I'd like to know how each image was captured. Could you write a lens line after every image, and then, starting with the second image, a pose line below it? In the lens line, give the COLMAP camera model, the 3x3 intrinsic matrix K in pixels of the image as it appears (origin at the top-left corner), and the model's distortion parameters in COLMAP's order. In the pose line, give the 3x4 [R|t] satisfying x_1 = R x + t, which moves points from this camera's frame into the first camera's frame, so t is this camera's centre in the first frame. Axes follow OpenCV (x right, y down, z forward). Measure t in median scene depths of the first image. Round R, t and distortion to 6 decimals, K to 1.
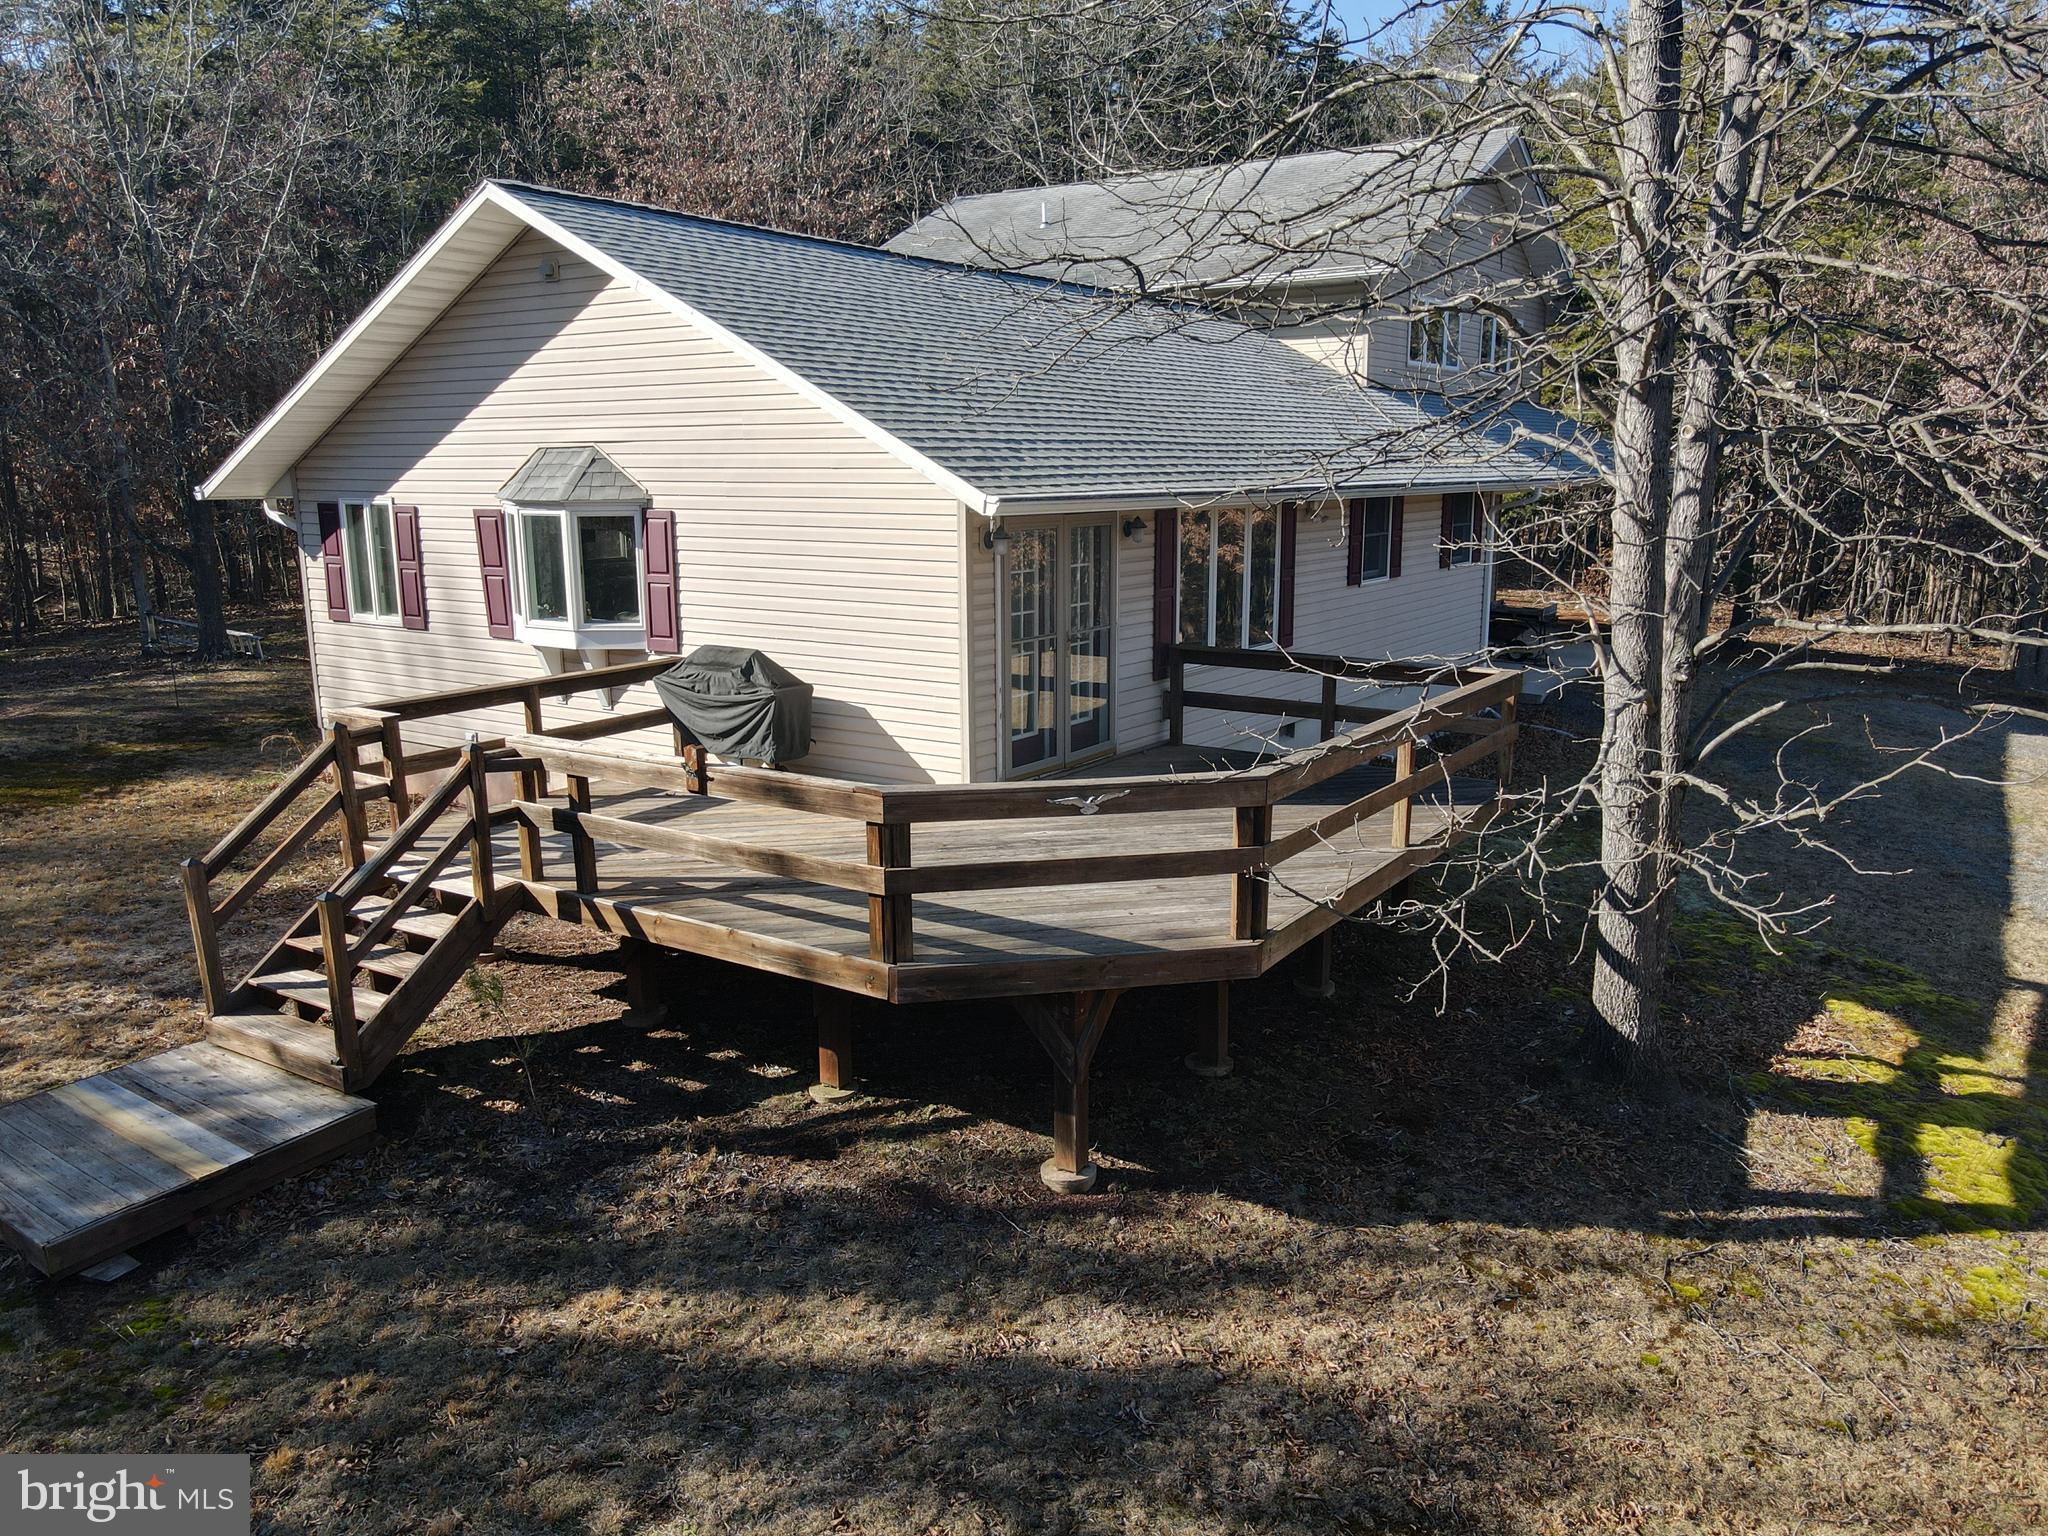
lens RADIAL K [[1486.8, 0, 1071.5], [0, 1486.8, 767.6], [0, 0, 1]] dist [0.019787, 0.003015]
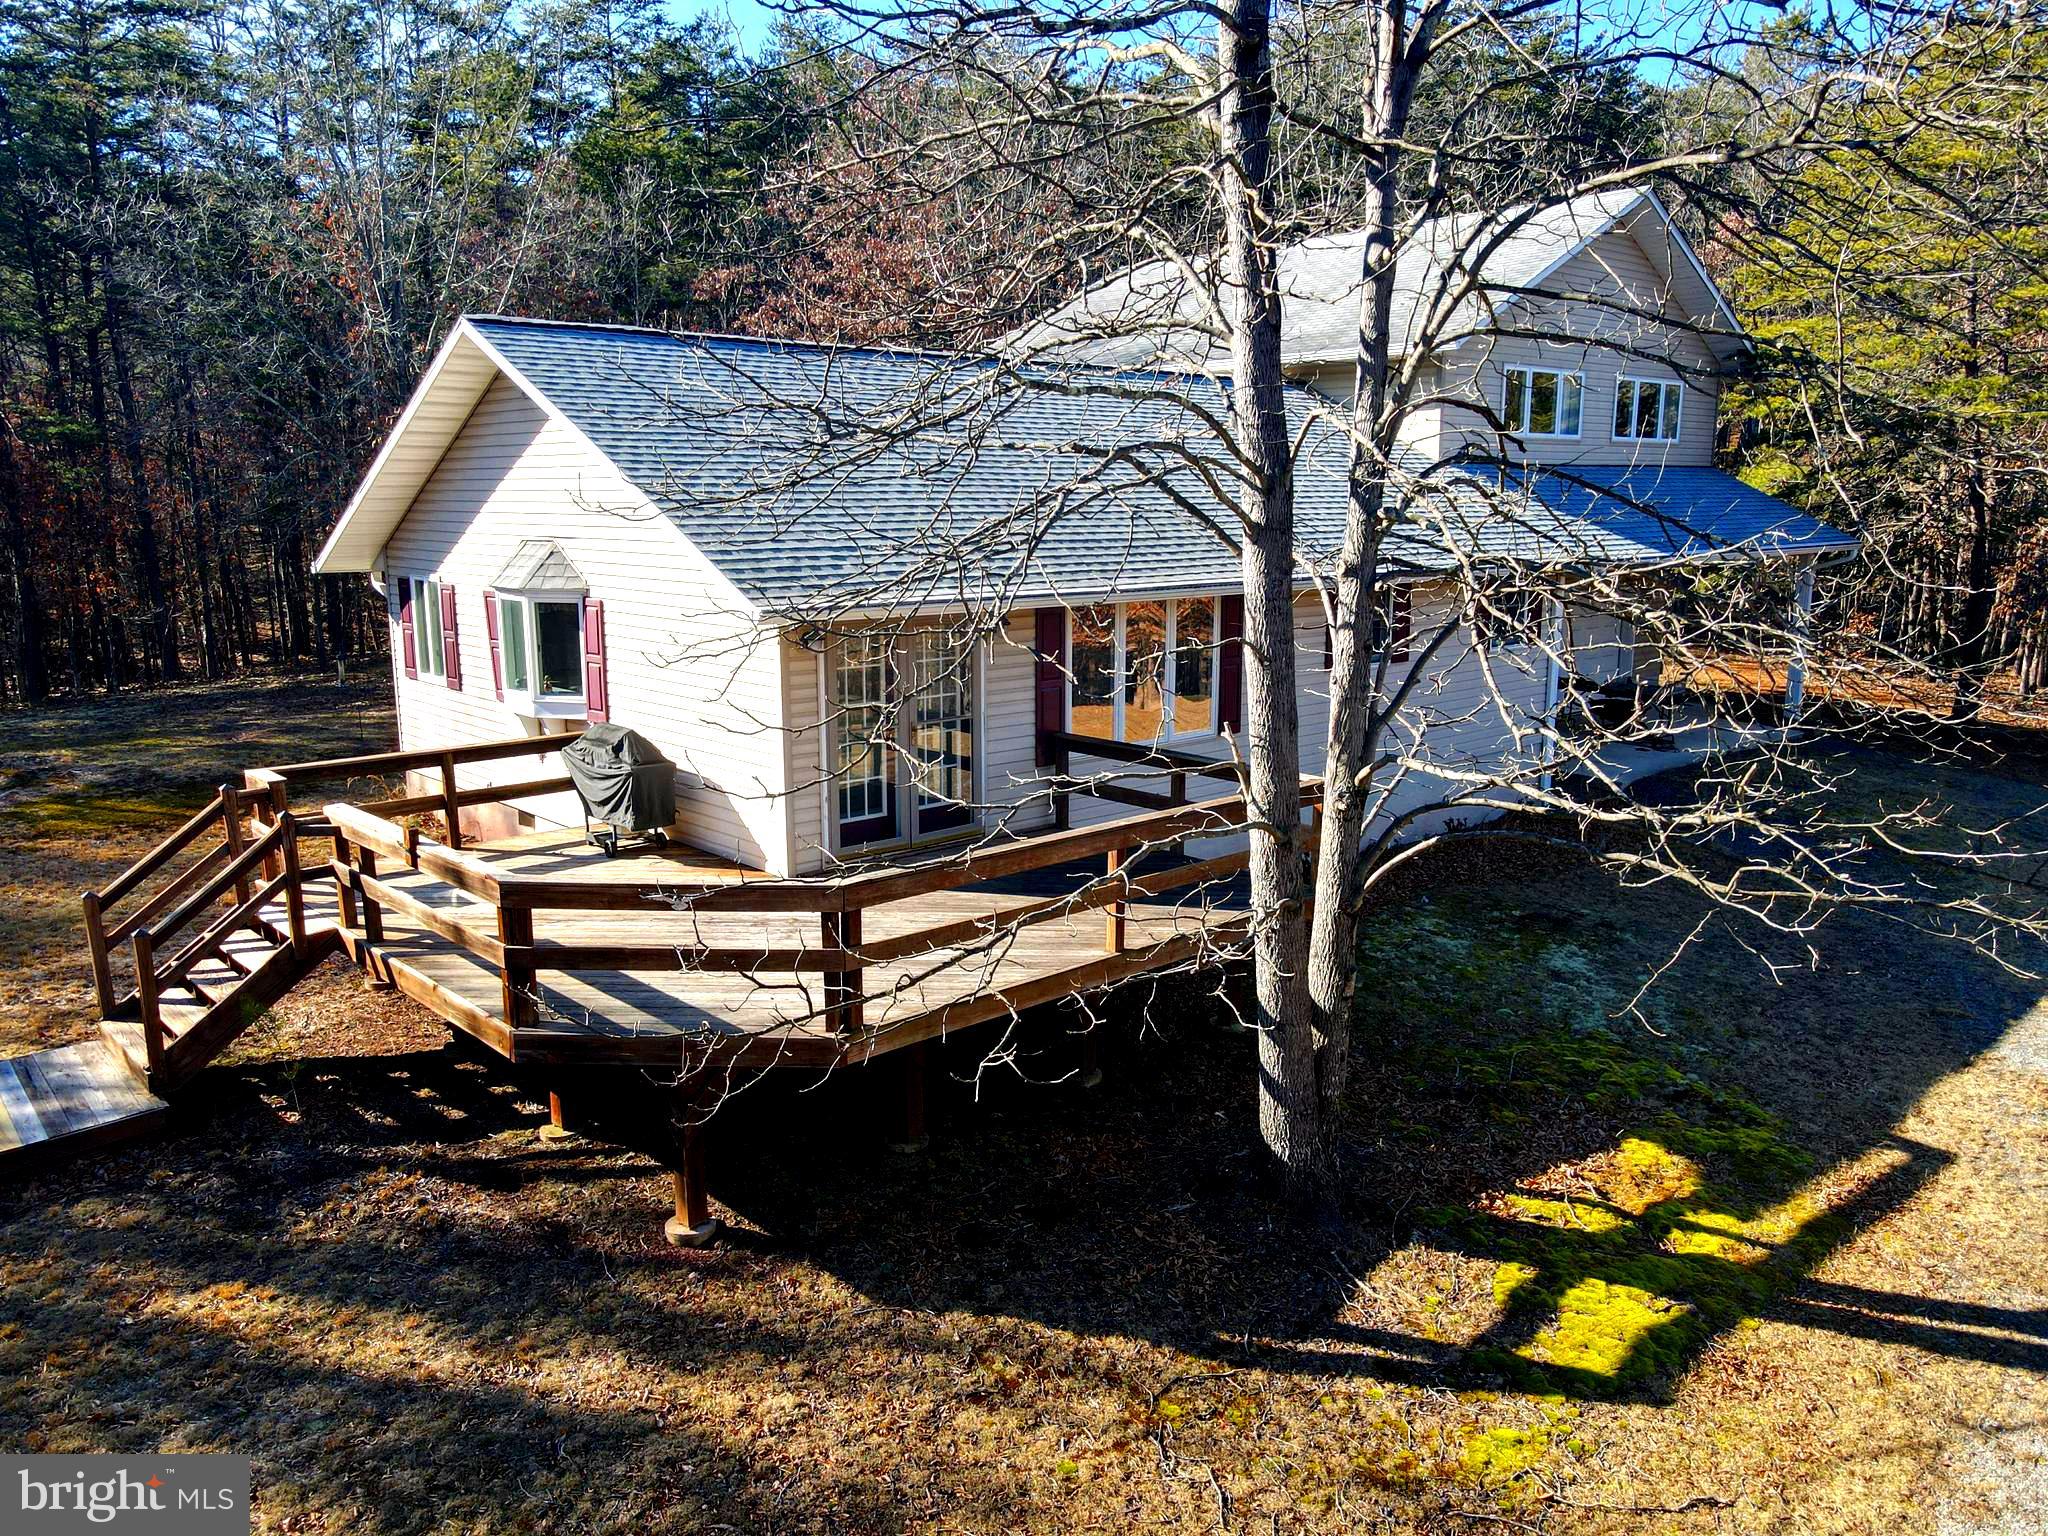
lens RADIAL K [[1489.6, 0, 1093.2], [0, 1489.6, 769.8], [0, 0, 1]] dist [0.028708, 0.003771]
pose [[0.972739, 0.047700, -0.226943, 0.488928], [-0.051925, 0.998570, -0.012682, -0.065832], [0.226013, 0.024120, 0.973826, -0.027130]]
